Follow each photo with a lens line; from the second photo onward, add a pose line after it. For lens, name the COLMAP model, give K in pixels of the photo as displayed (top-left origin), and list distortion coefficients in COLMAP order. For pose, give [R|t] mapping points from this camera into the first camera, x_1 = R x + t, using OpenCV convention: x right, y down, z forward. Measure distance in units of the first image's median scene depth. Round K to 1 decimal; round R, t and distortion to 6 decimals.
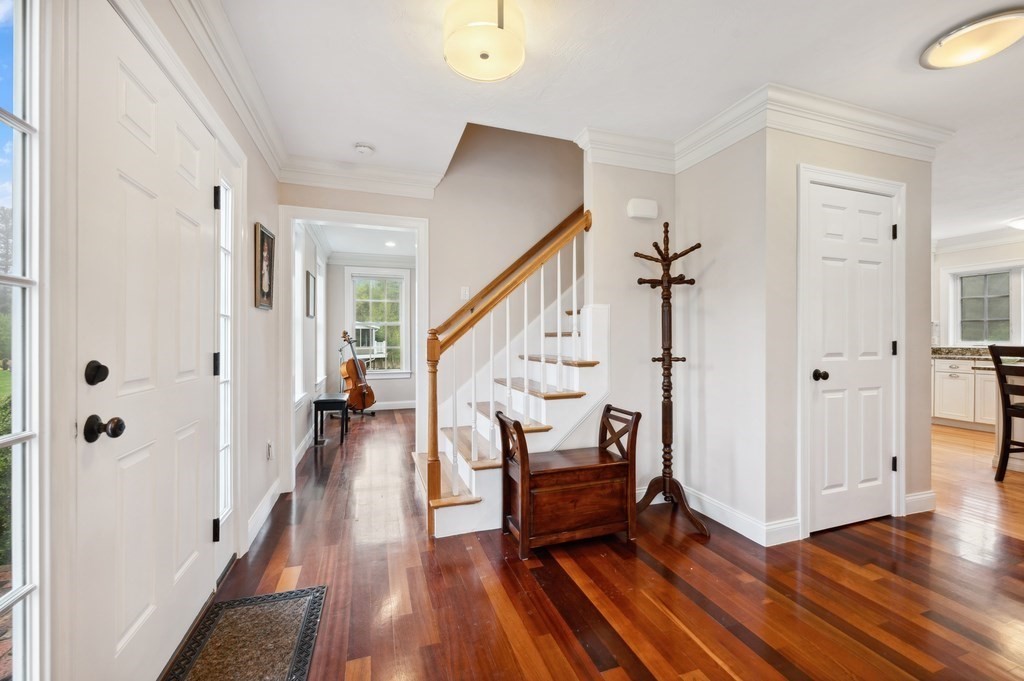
lens RADIAL K [[412.4, 0, 511.7], [0, 412.4, 339.3], [0, 0, 1]] dist [-0.010087, -0.000666]
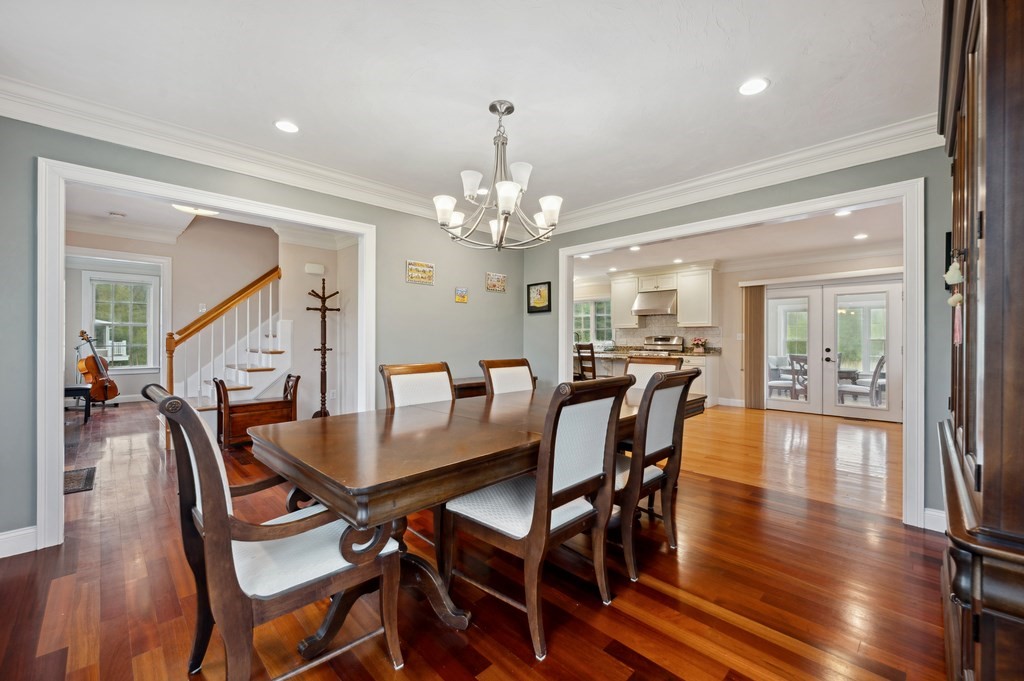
lens RADIAL K [[412.4, 0, 517.8], [0, 412.4, 340.1], [0, 0, 1]] dist [-0.010087, -0.000666]
pose [[0.891758, 0.003751, 0.452497, 0.305958], [-0.004141, 0.999991, -0.000128, 0.000465], [-0.452494, -0.001760, 0.891766, -1.098883]]
